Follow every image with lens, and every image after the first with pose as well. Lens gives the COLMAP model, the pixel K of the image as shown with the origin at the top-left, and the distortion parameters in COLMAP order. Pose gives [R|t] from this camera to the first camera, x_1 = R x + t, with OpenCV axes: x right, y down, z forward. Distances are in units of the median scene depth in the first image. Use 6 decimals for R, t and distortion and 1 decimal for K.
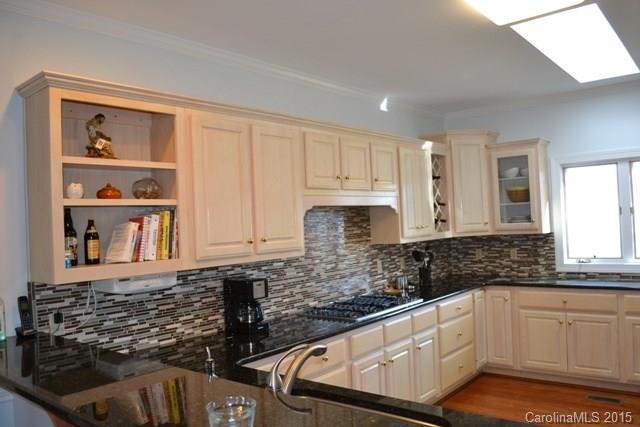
lens RADIAL K [[507.6, 0, 320.9], [0, 507.6, 216.1], [0, 0, 1]] dist [-0.083455, 0.006788]
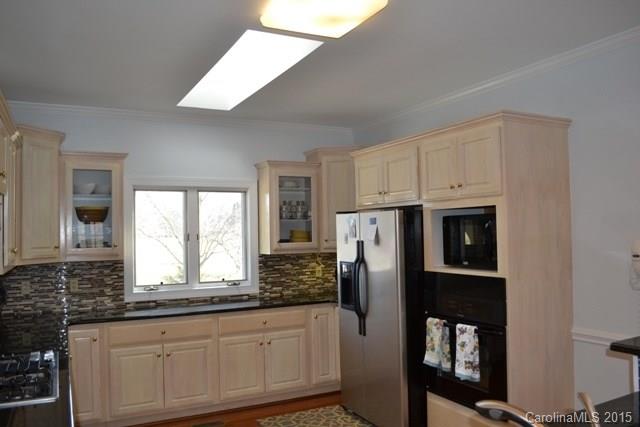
lens RADIAL K [[561.4, 0, 320.5], [0, 561.4, 210.5], [0, 0, 1]] dist [-0.016225, -0.012048]
pose [[0.384538, 0.078919, 0.919729, -0.343406], [-0.014789, 0.996738, -0.079344, 0.020892], [-0.922991, 0.016908, 0.384451, 0.279258]]
